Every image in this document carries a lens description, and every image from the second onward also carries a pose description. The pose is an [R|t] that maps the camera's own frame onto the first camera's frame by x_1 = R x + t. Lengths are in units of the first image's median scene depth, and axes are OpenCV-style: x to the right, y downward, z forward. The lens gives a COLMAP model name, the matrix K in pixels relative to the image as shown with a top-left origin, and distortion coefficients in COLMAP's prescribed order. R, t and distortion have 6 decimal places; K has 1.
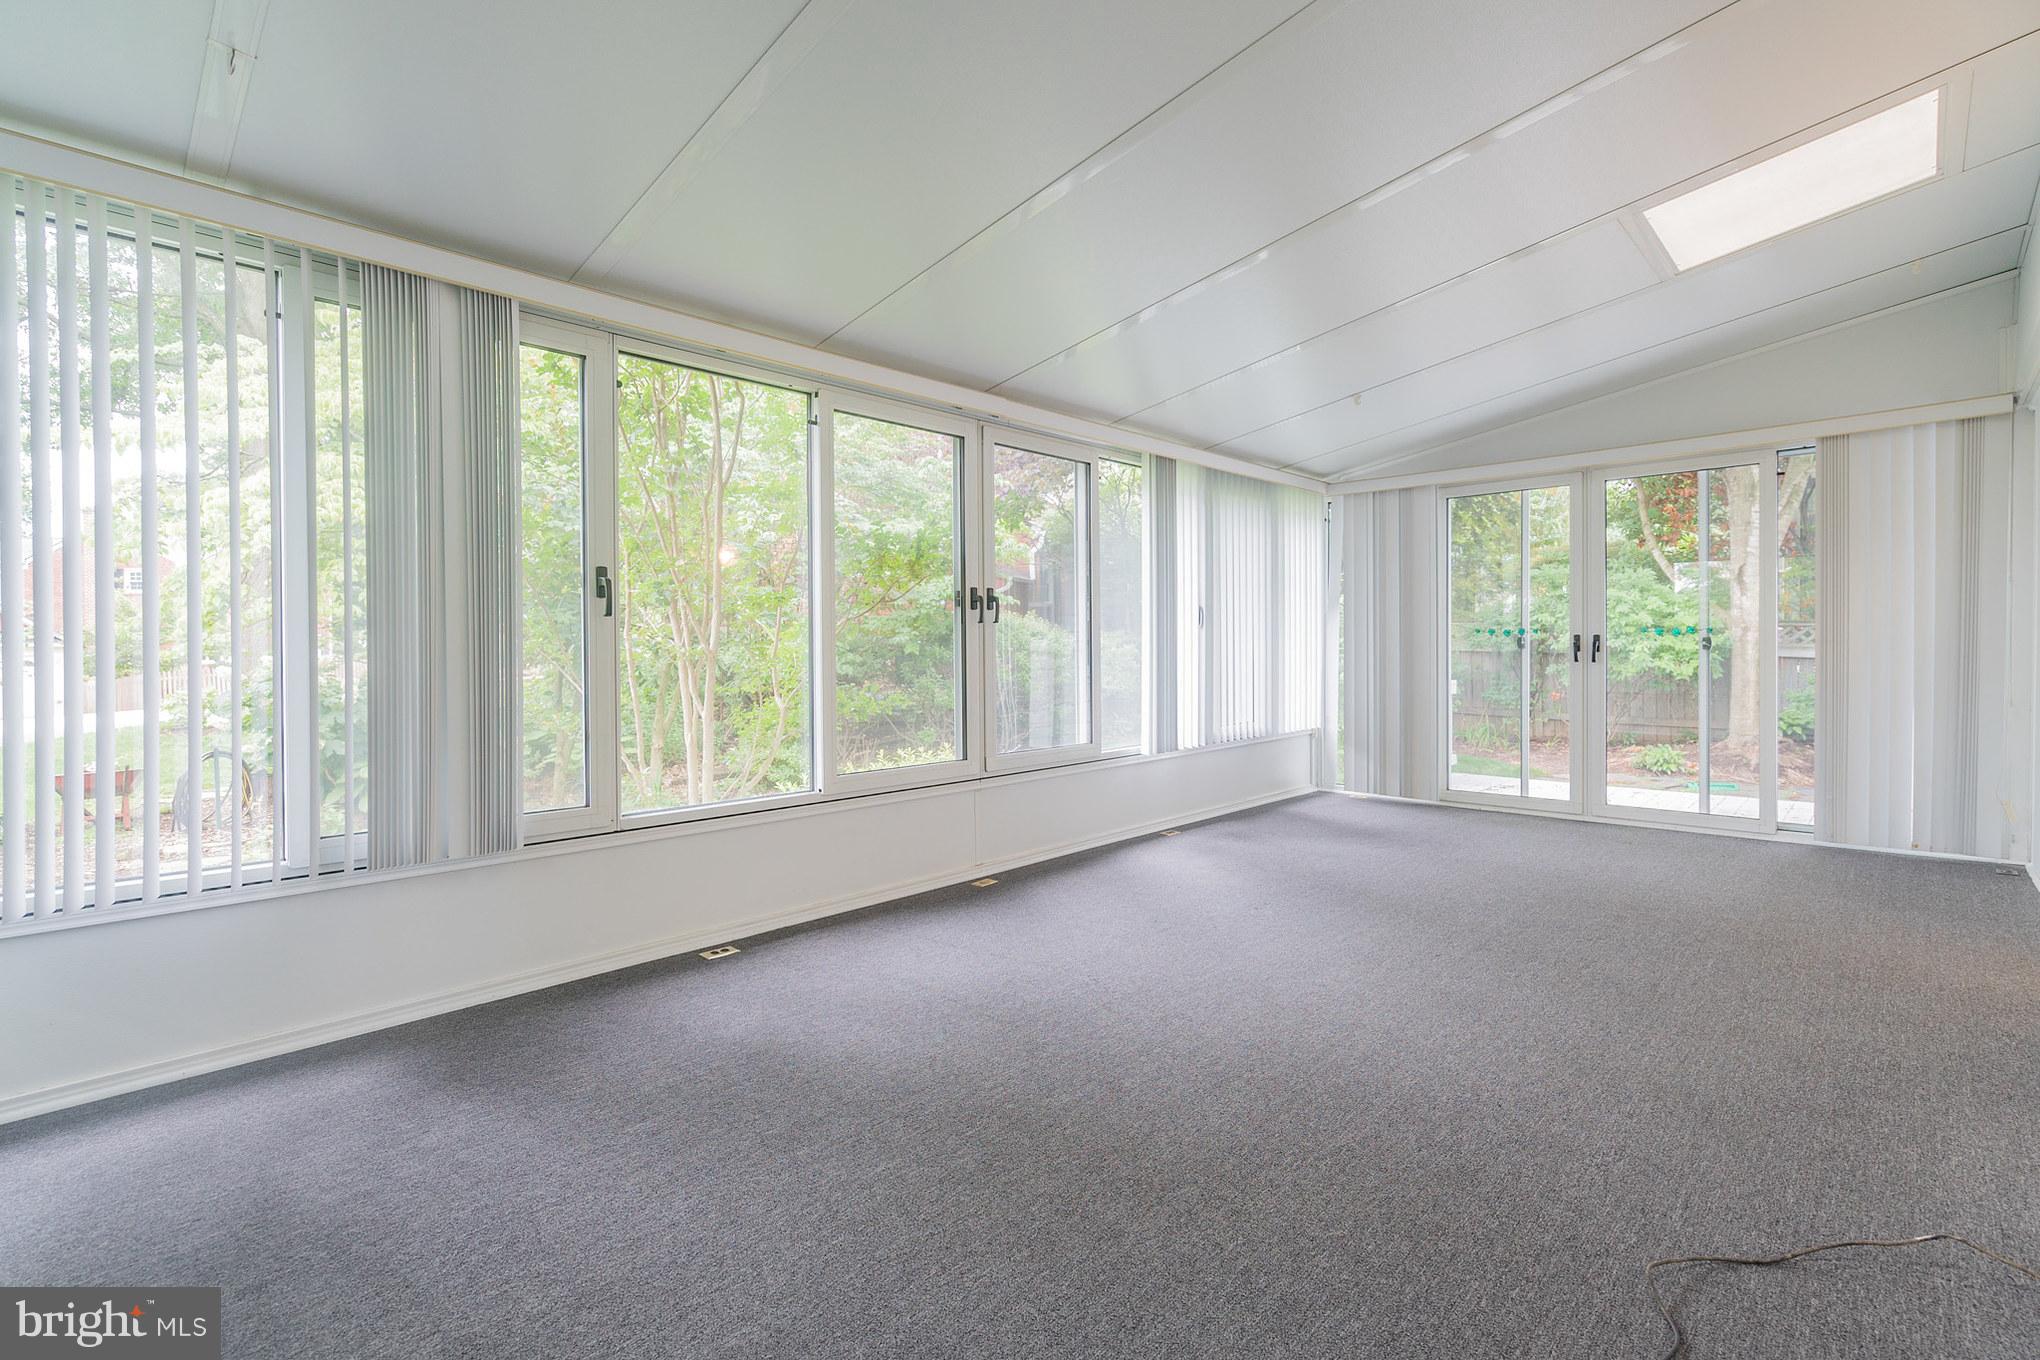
lens RADIAL K [[931.9, 0, 1012.7], [0, 931.9, 654.3], [0, 0, 1]] dist [-0.012894, 0.000235]
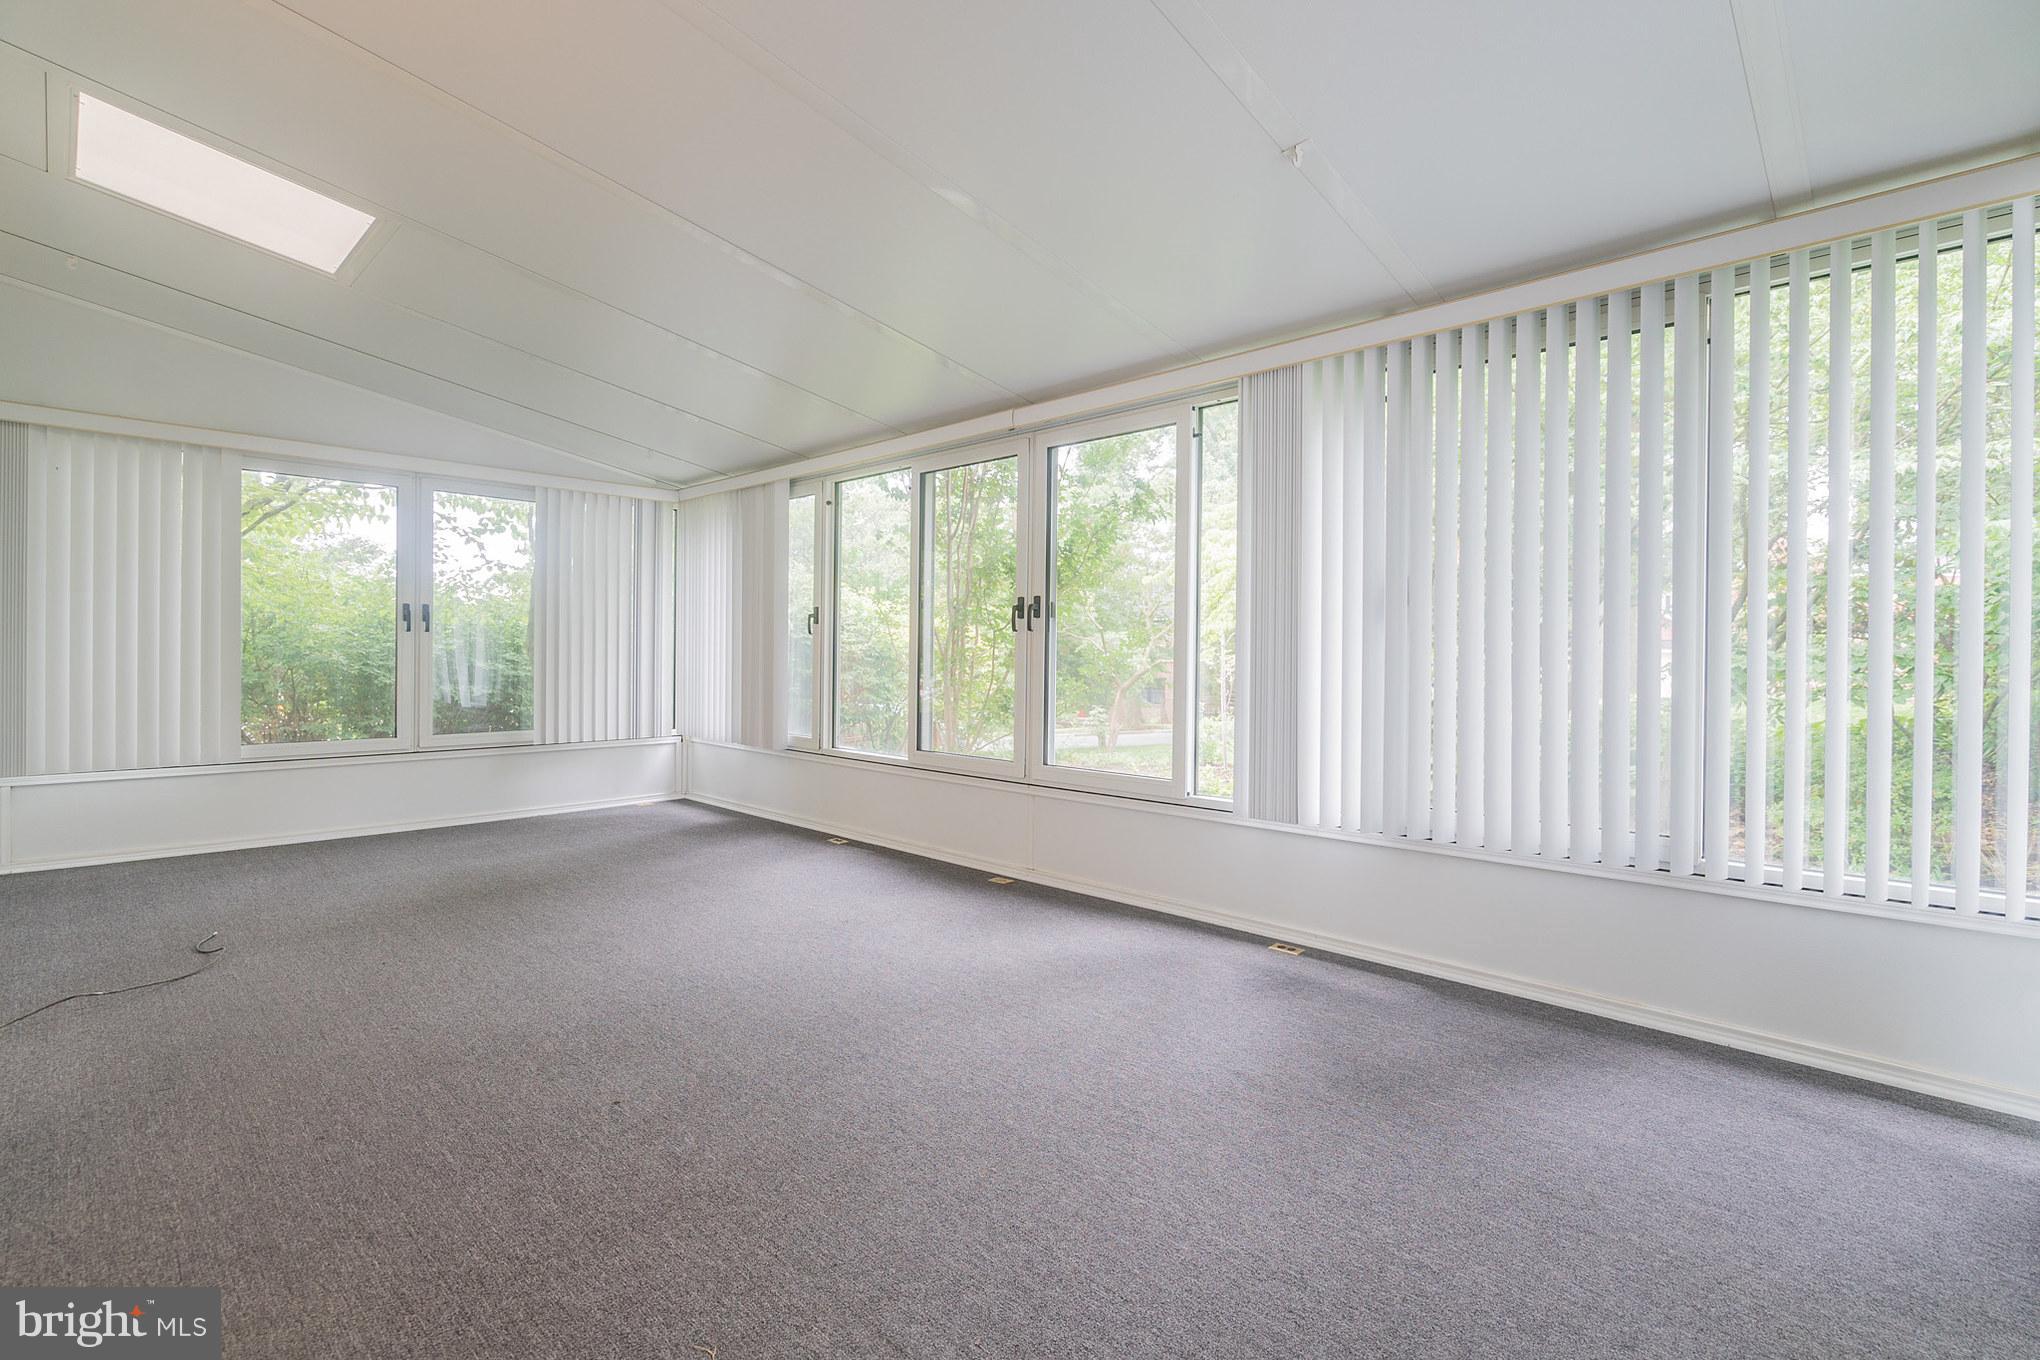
lens RADIAL K [[931.9, 0, 1012.7], [0, 931.9, 654.3], [0, 0, 1]] dist [-0.012894, 0.000235]
pose [[-0.004165, 0.014063, -0.999892, 0.854020], [-0.007681, 0.999871, 0.014094, -0.019082], [0.999962, 0.007739, -0.004056, 0.854996]]
